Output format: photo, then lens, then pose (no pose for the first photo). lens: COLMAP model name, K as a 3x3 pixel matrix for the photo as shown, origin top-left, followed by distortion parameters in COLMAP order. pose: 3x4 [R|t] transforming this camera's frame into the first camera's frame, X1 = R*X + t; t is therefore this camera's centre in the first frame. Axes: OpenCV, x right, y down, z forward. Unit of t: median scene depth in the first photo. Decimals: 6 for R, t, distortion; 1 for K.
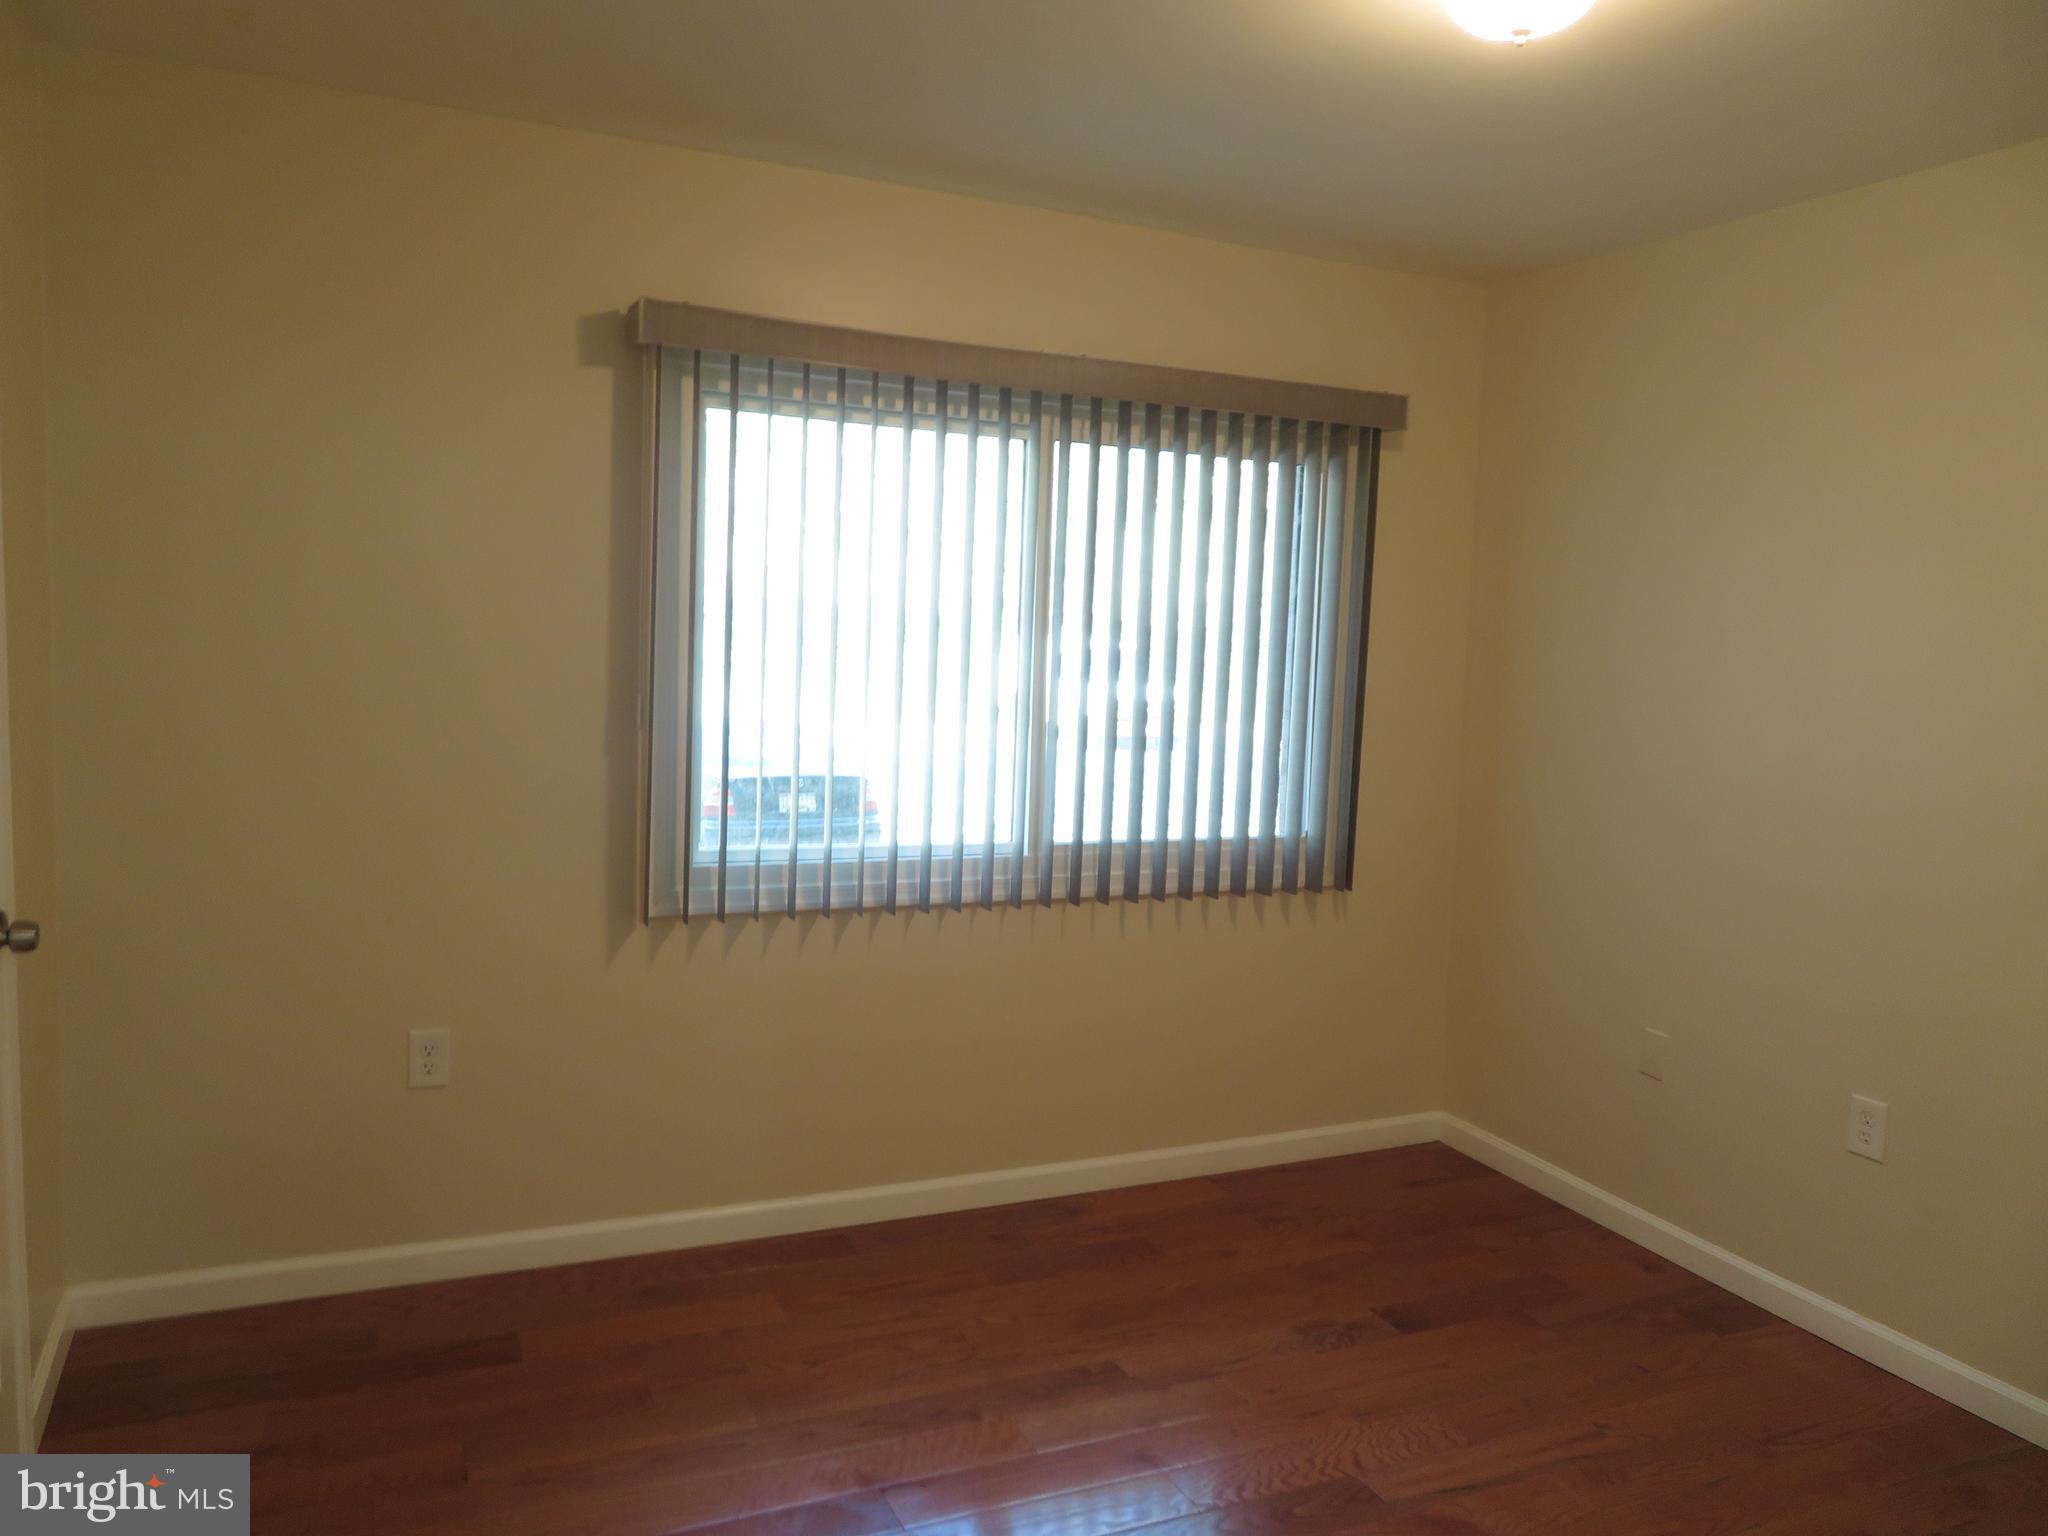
lens RADIAL K [[1662.6, 0, 1023.8], [0, 1662.6, 776.0], [0, 0, 1]] dist [-0.078076, 0.000463]
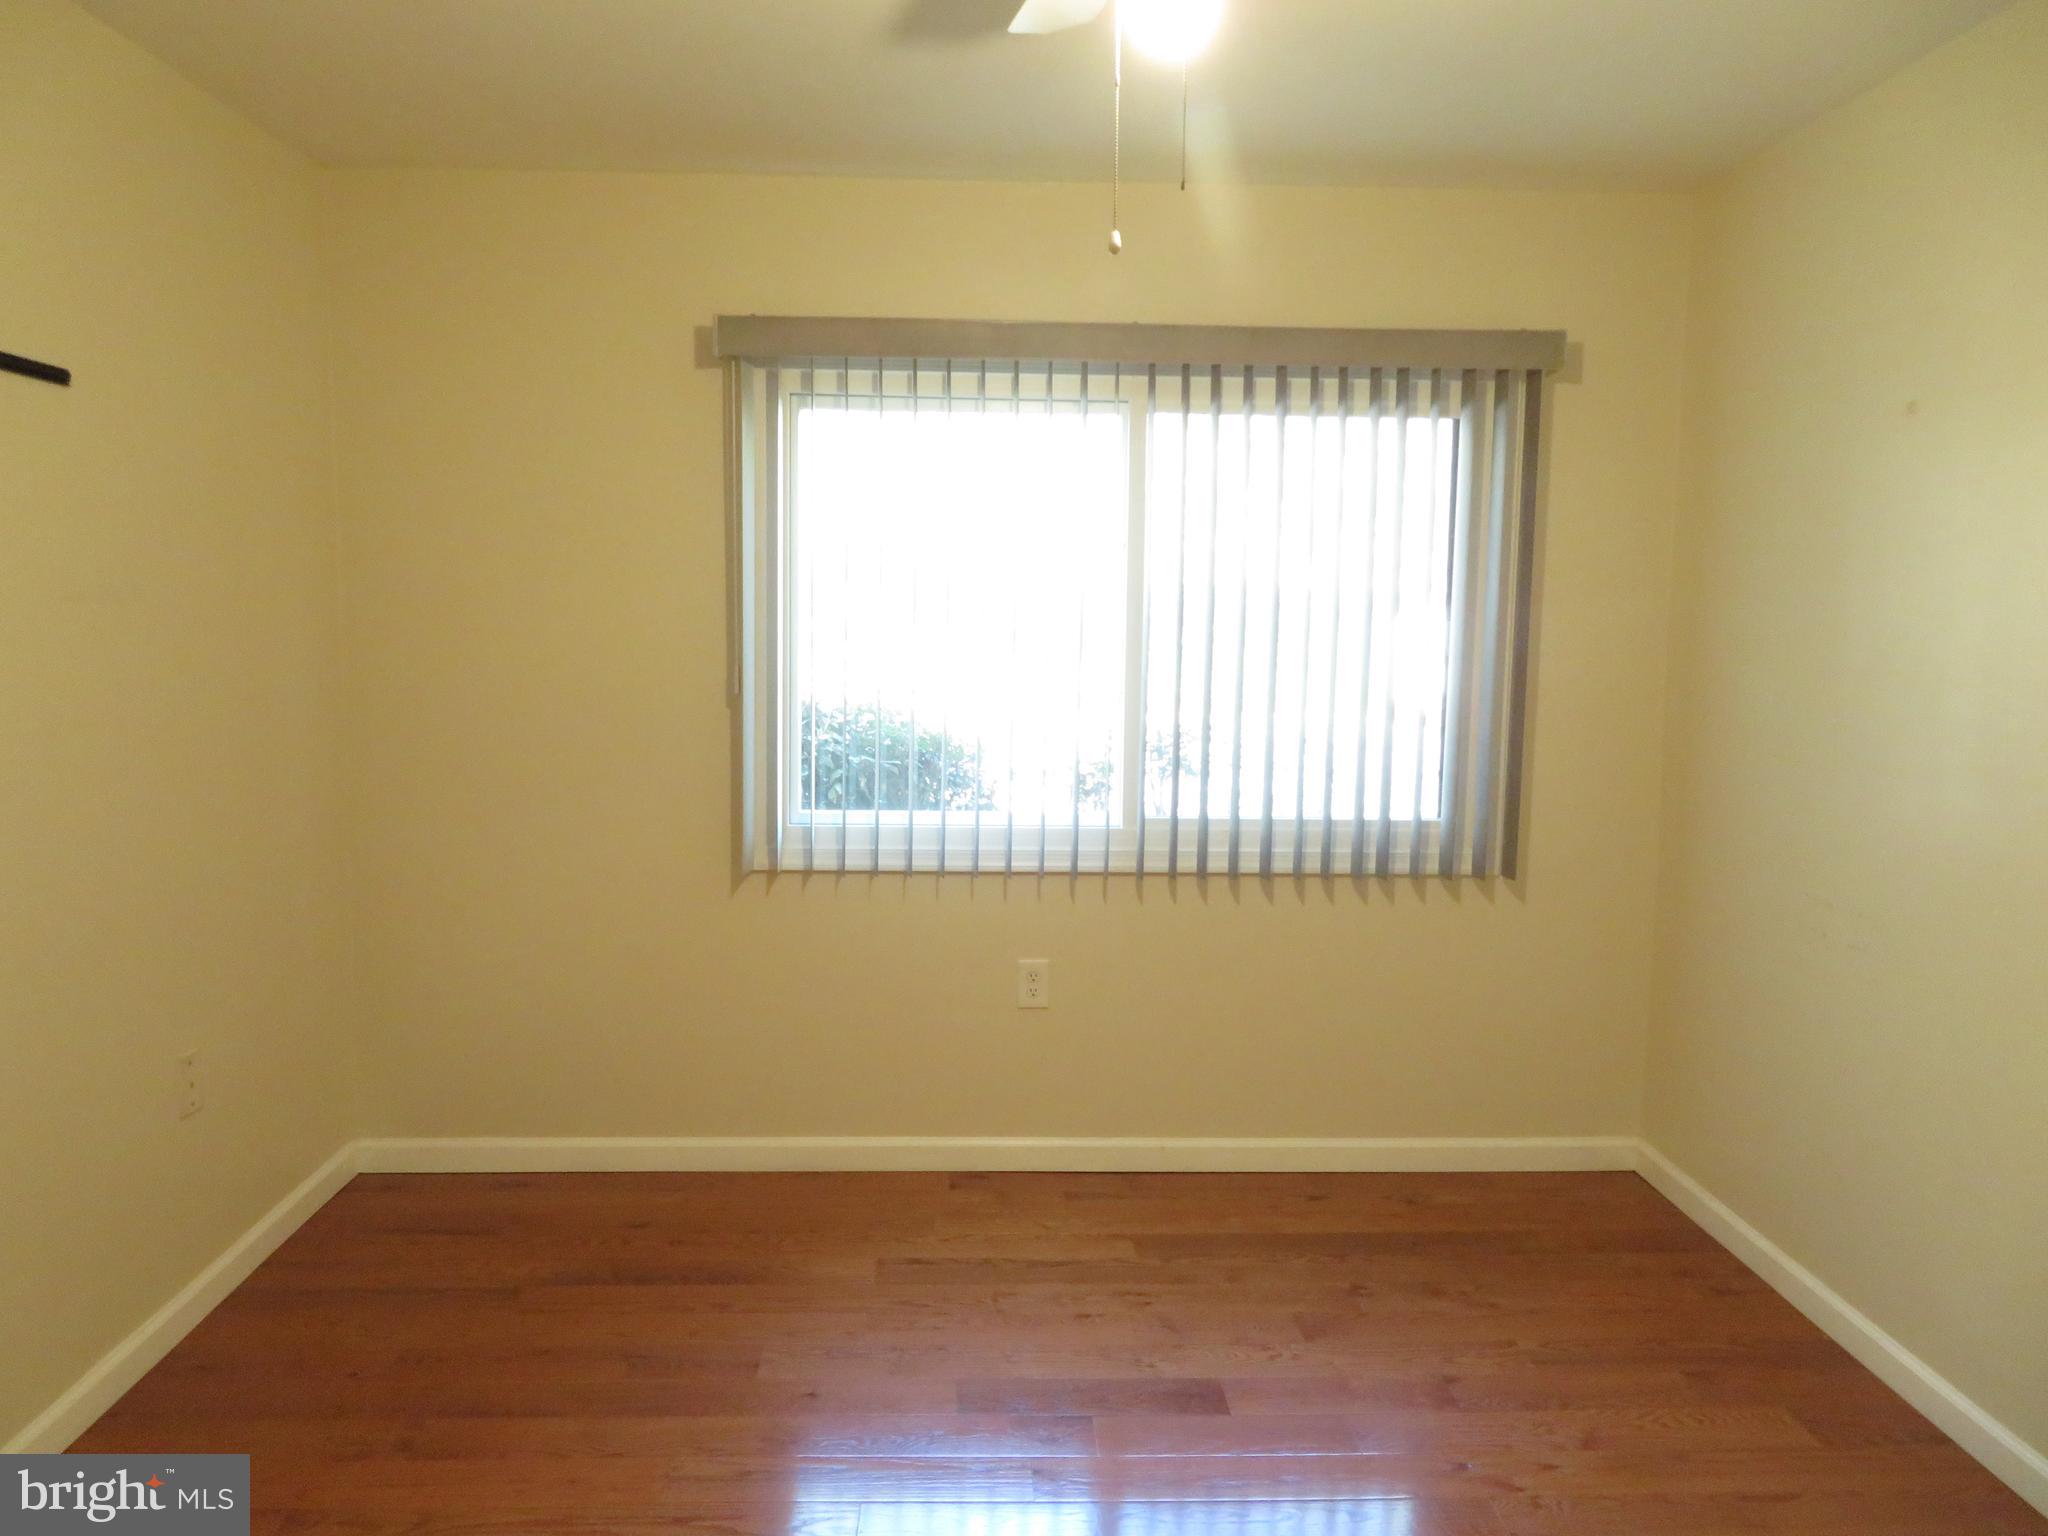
lens RADIAL K [[1464.8, 0, 1019.4], [0, 1464.8, 768.2], [0, 0, 1]] dist [-0.003268, 0.003694]
pose [[0.905820, 0.025272, -0.422909, 0.287616], [-0.020326, 0.999662, 0.016200, -0.001492], [0.423175, -0.006079, 0.906027, 0.149677]]
